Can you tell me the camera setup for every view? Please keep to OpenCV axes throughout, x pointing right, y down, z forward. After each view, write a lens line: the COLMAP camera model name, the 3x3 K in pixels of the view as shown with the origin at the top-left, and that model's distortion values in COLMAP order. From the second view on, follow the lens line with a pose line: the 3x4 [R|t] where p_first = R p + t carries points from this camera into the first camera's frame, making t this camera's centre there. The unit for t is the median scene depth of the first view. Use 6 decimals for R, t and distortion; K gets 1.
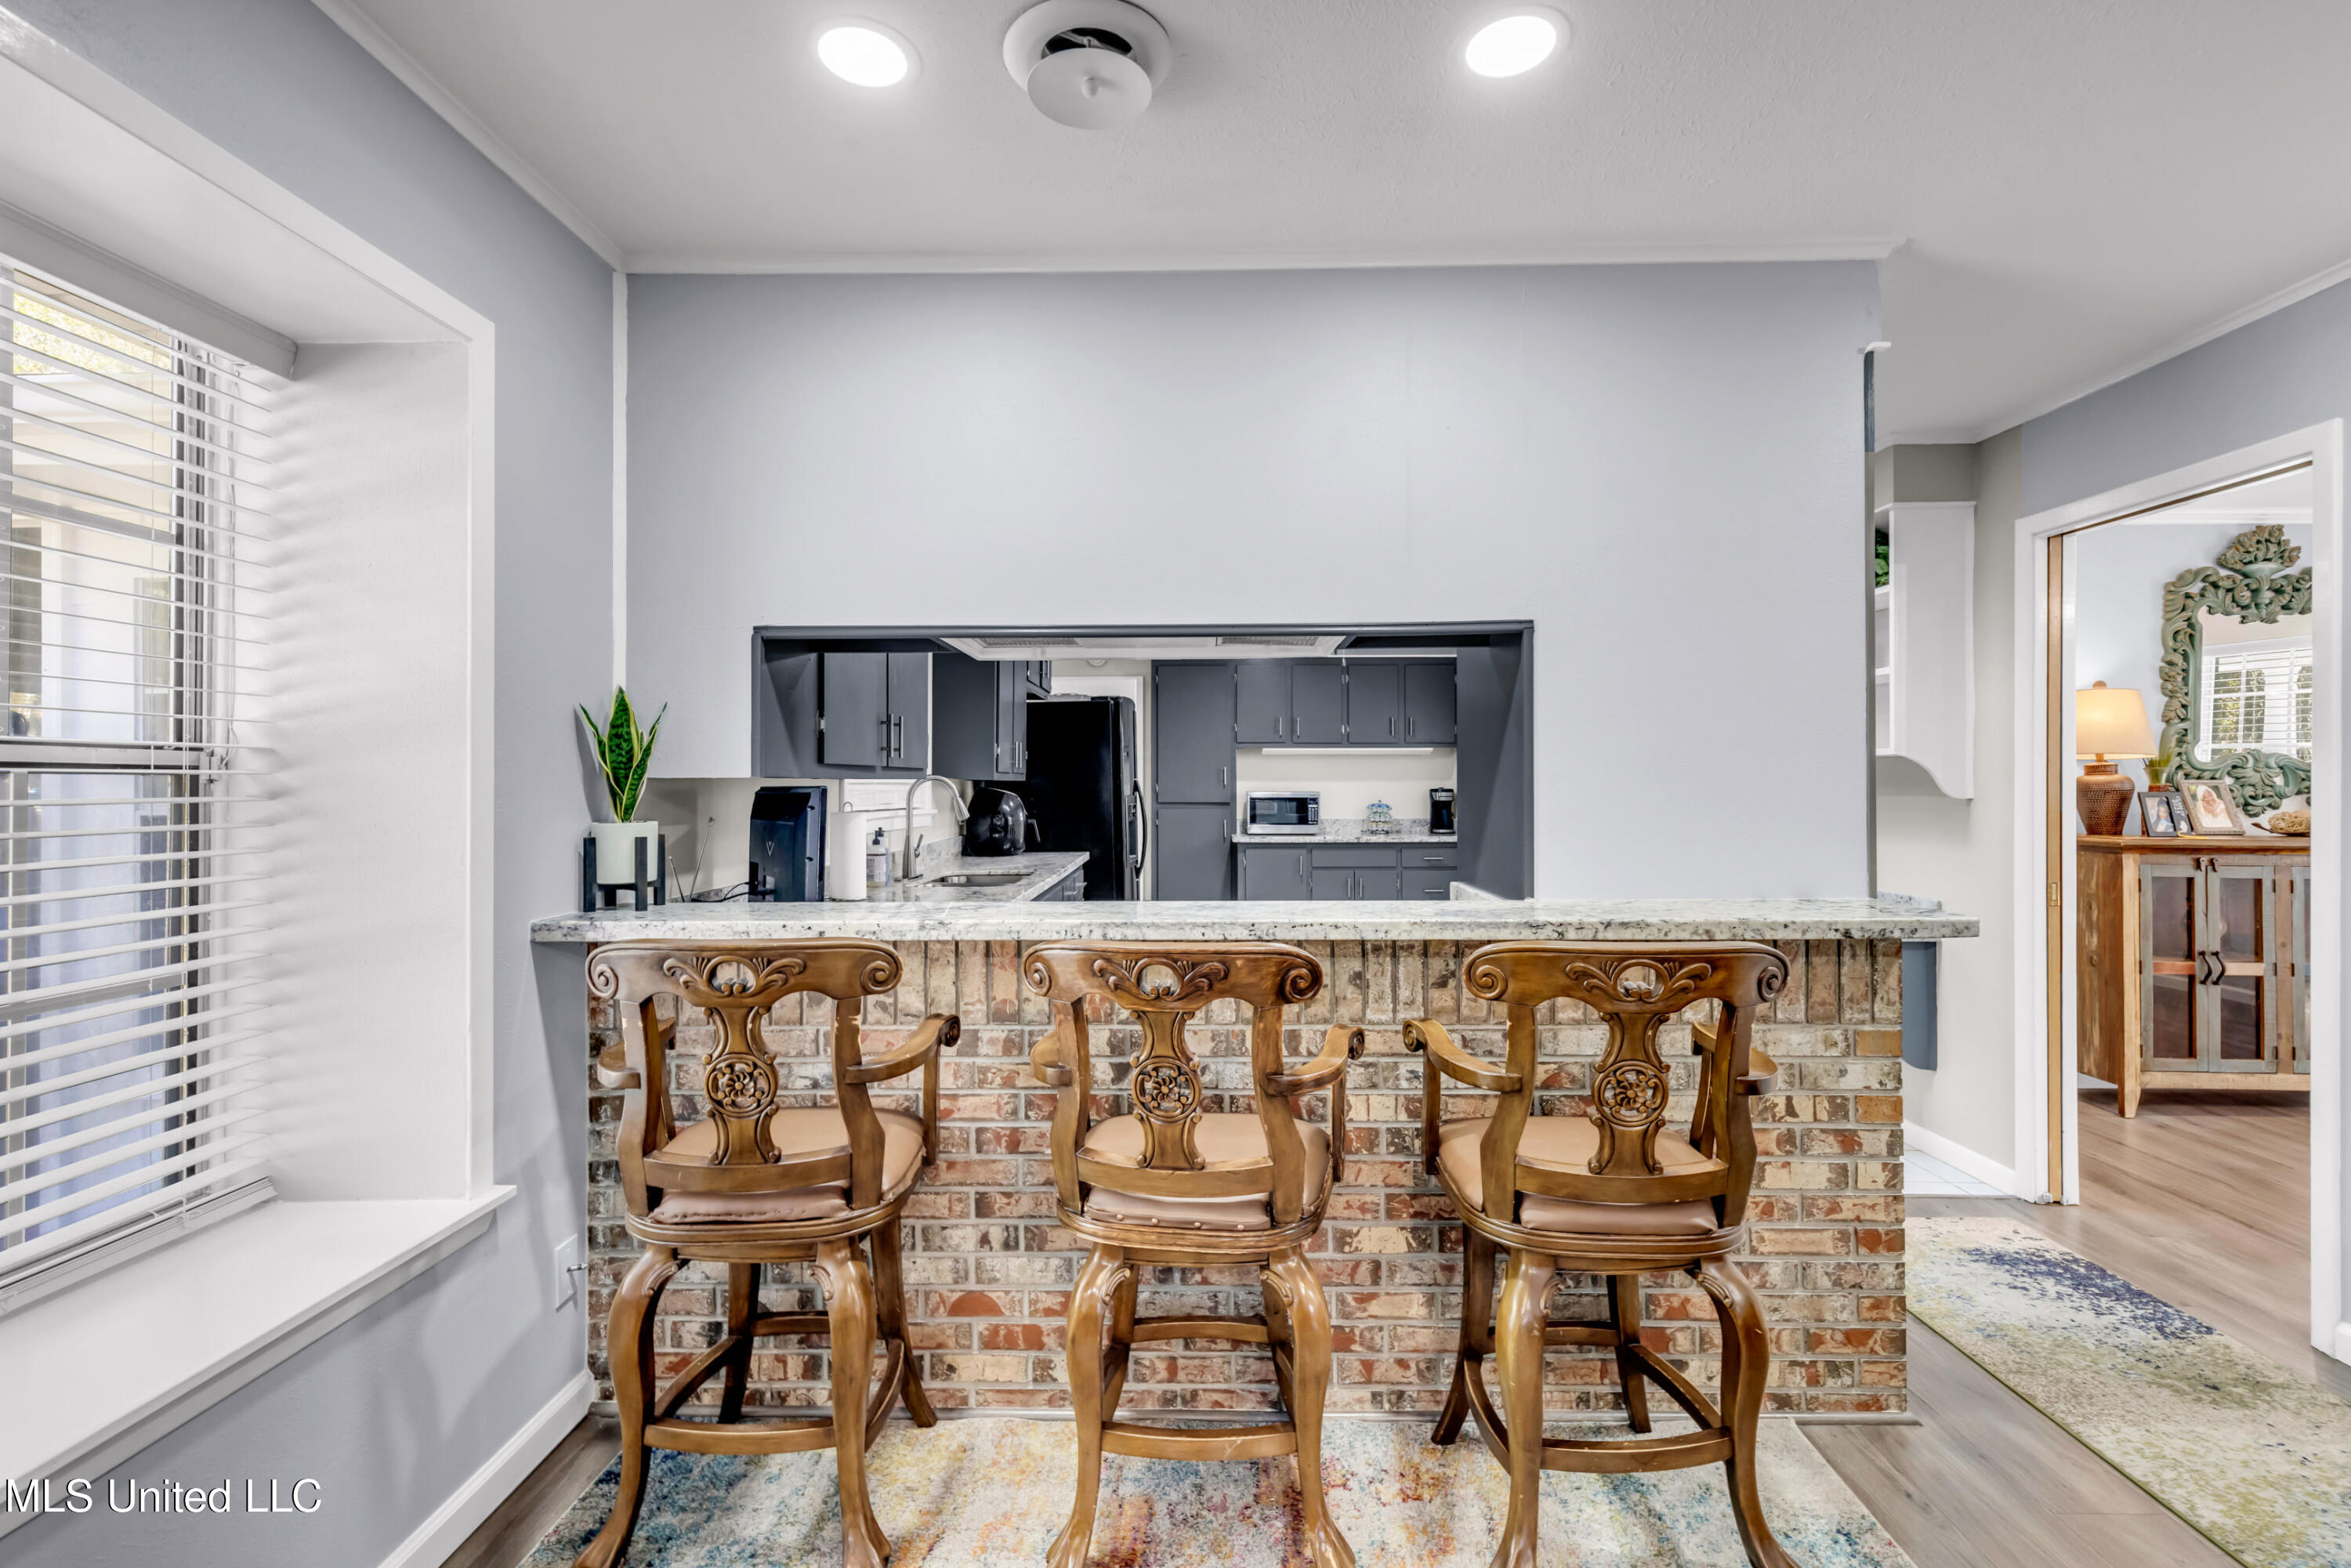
lens RADIAL K [[1063.4, 0, 1190.9], [0, 1063.4, 777.1], [0, 0, 1]] dist [0.008851, -0.001187]
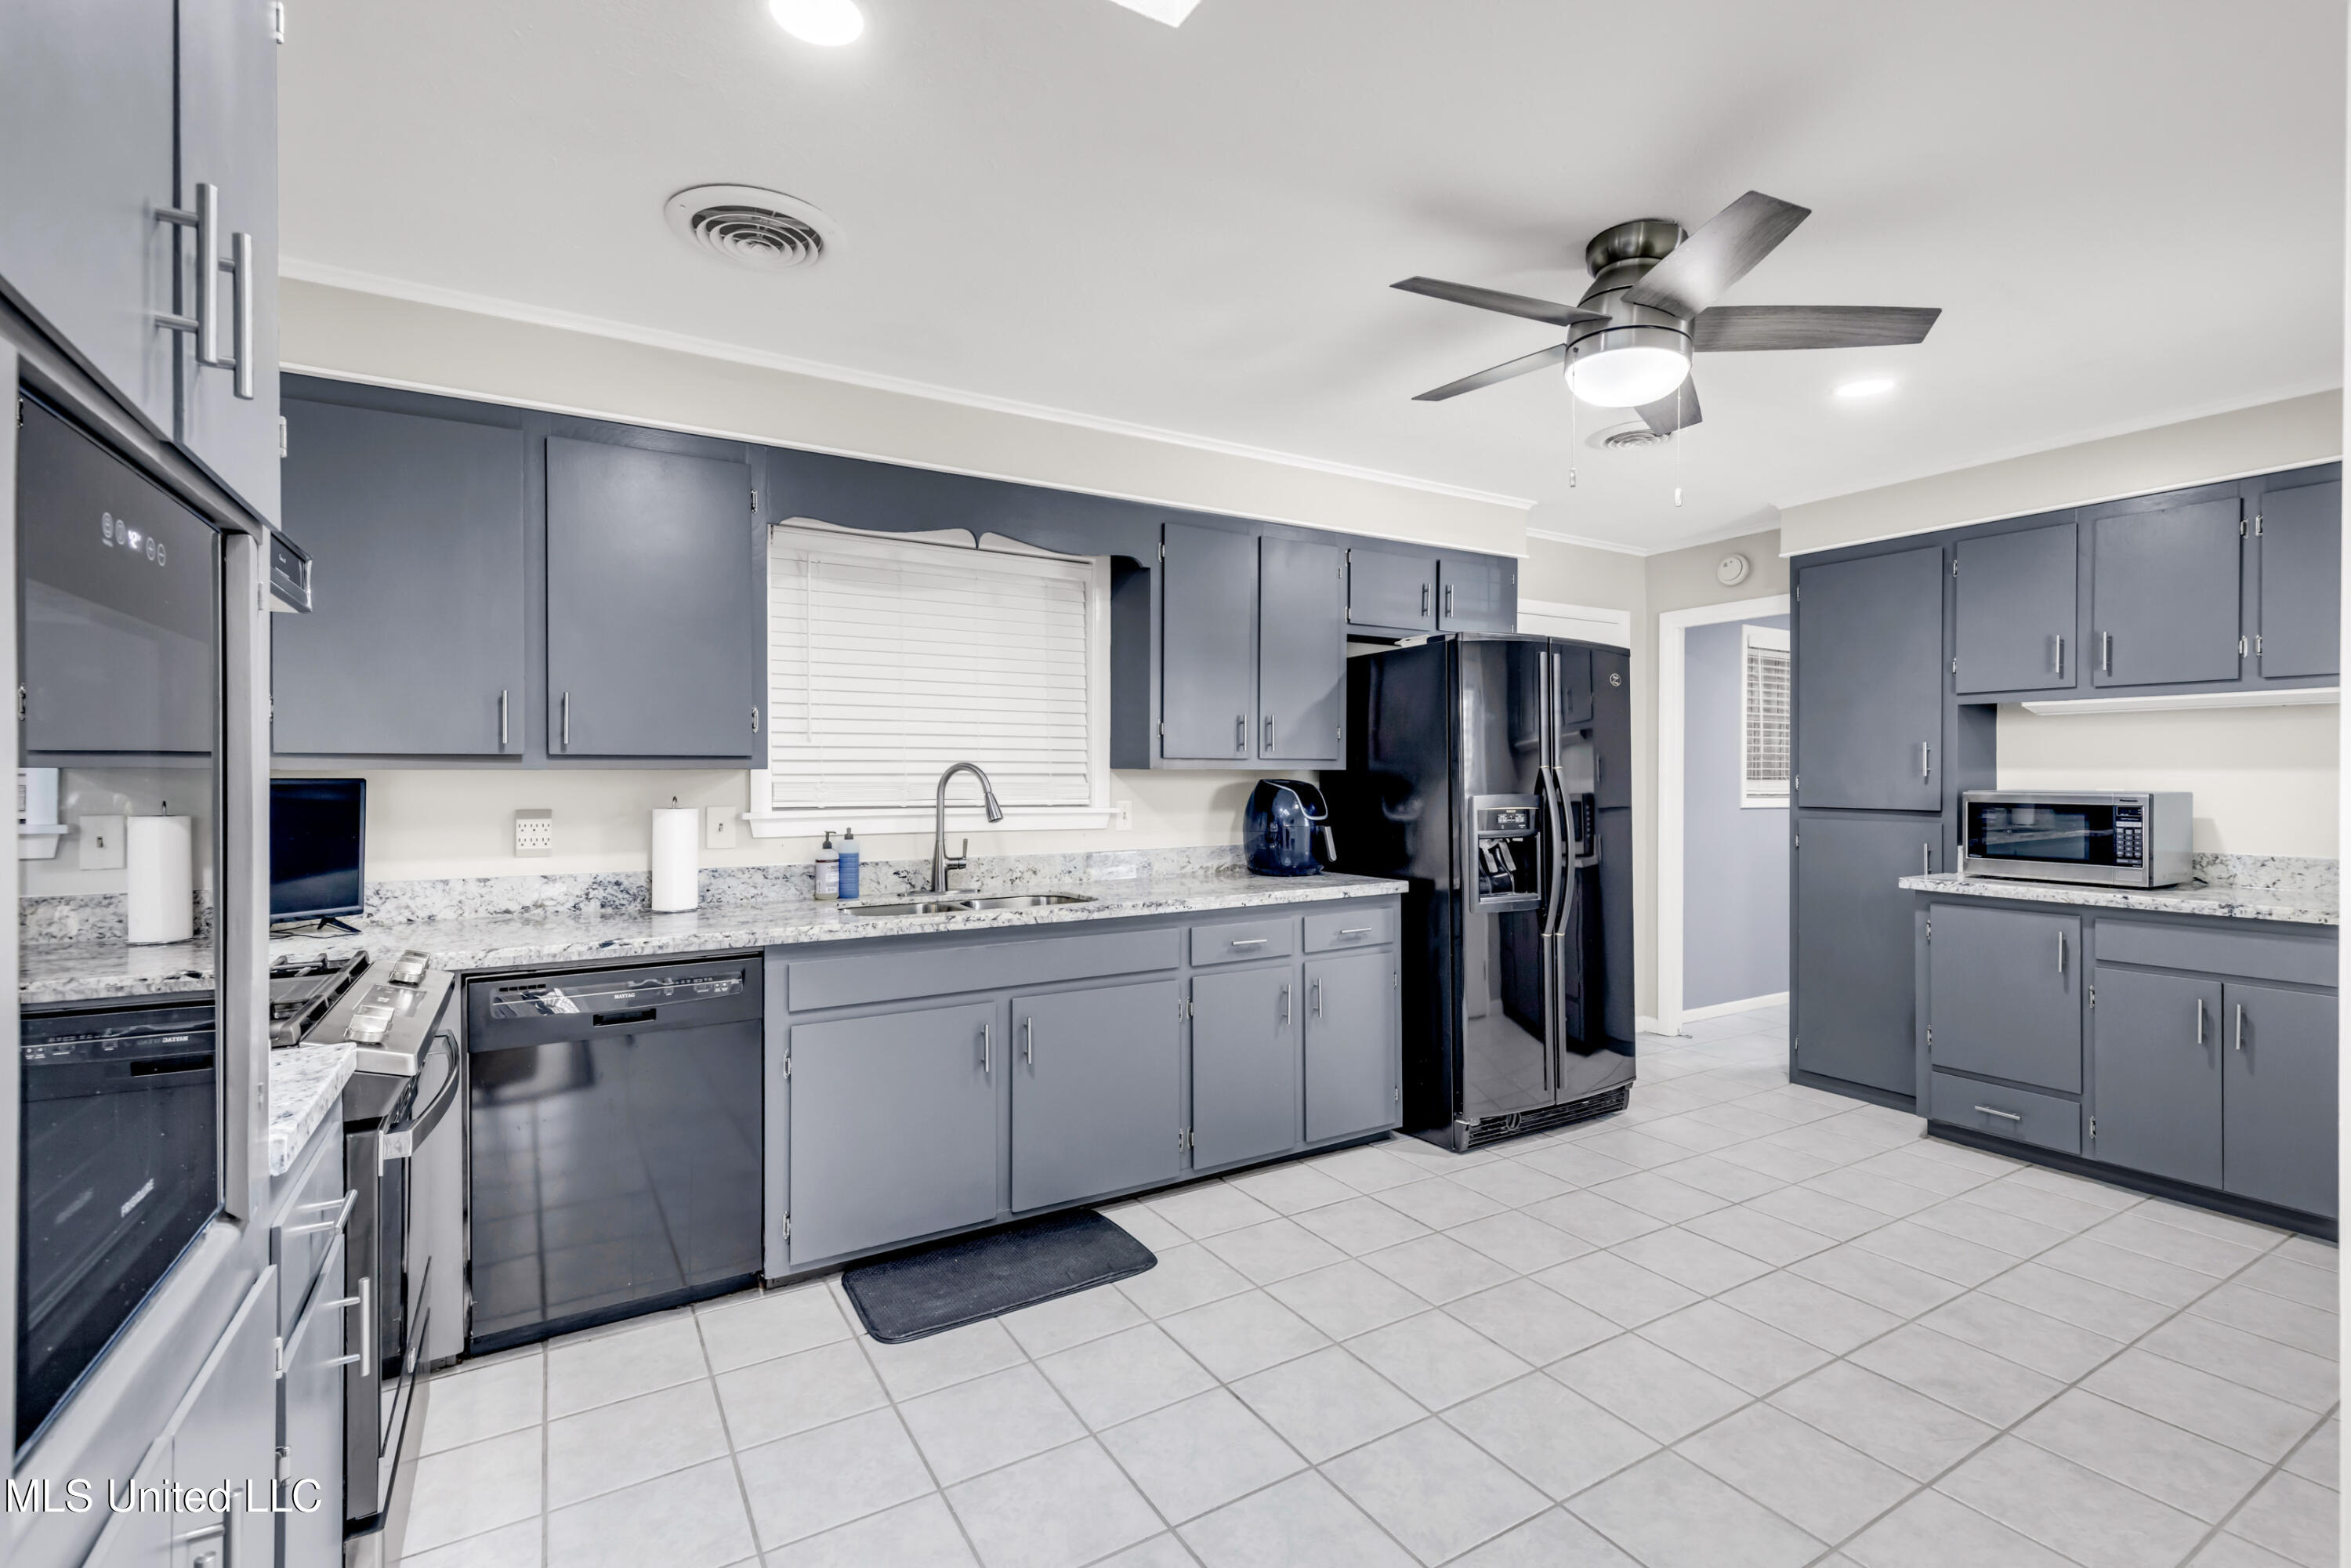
lens RADIAL K [[1063.4, 0, 1192.9], [0, 1063.4, 777.6], [0, 0, 1]] dist [0.008851, -0.001187]
pose [[0.521622, 0.006327, -0.853153, 0.973064], [0.004832, 0.999935, 0.010370, 0.003507], [0.853163, -0.009532, 0.521558, 1.446264]]
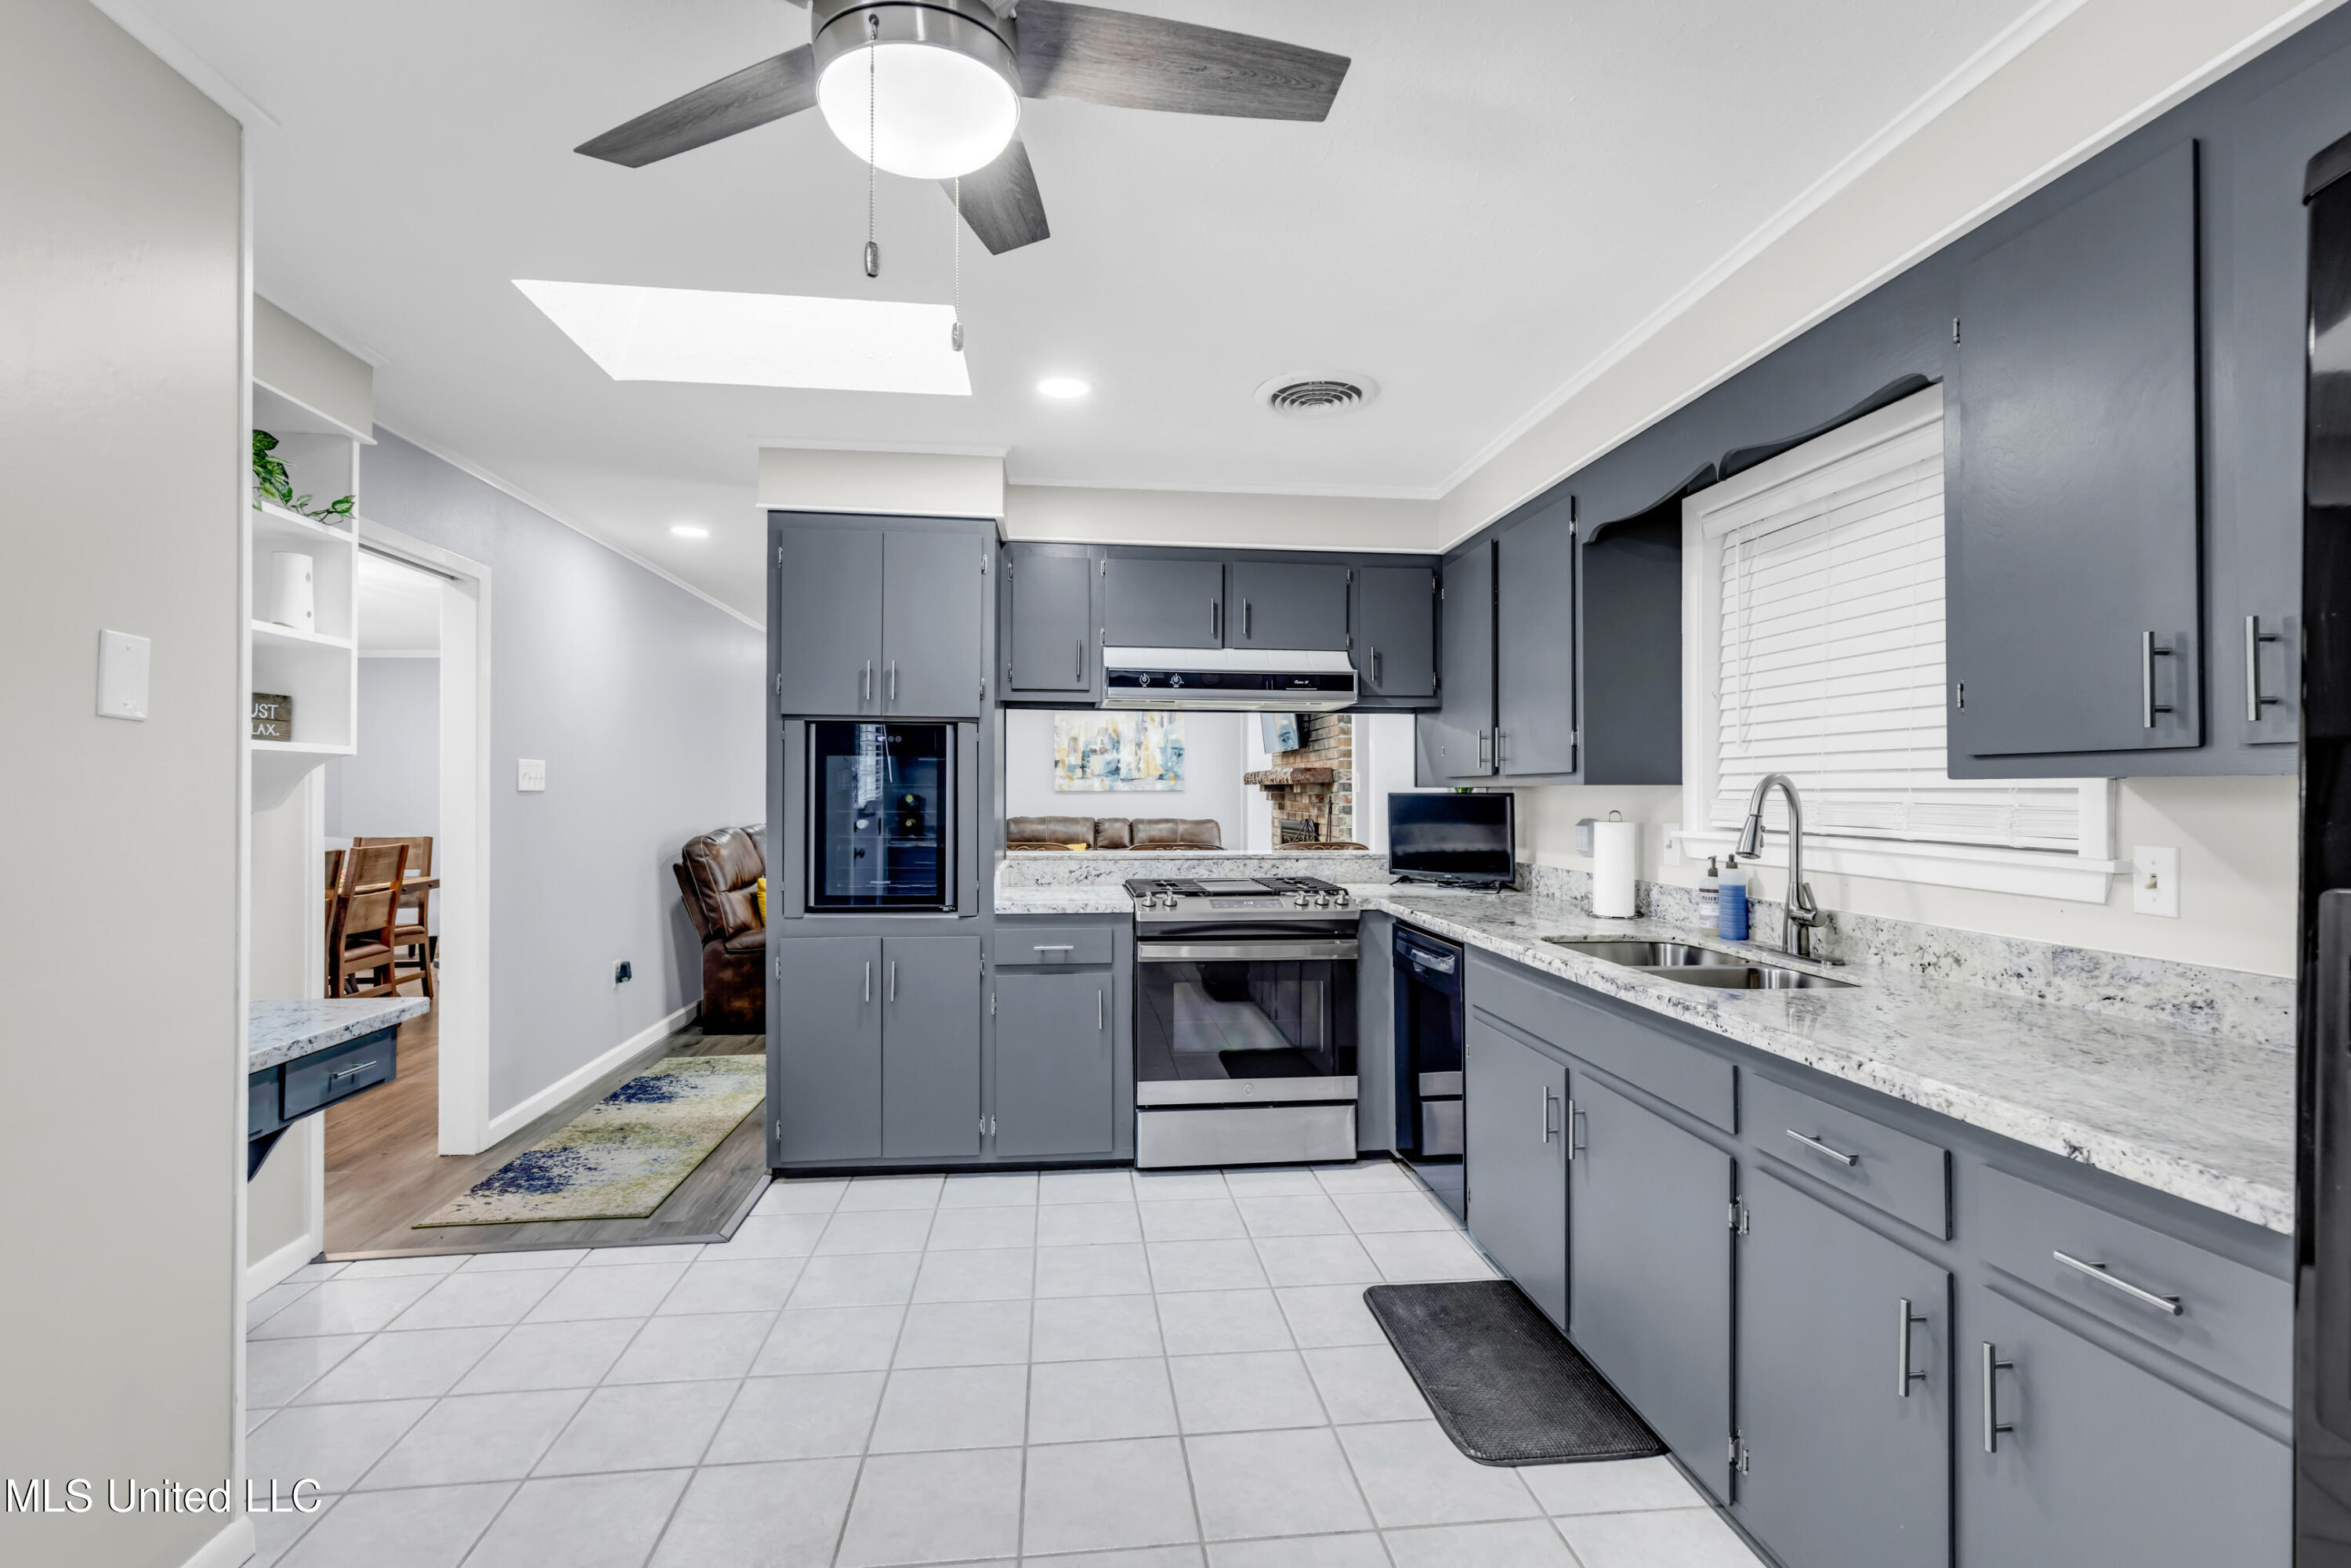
lens RADIAL K [[1063.4, 0, 1176.1], [0, 1063.4, 772.0], [0, 0, 1]] dist [0.008851, -0.001187]
pose [[-0.994199, 0.001642, -0.107540, 0.243210], [0.004319, 0.999686, -0.024667, 0.018655], [0.107466, -0.024988, -0.993895, 2.947154]]
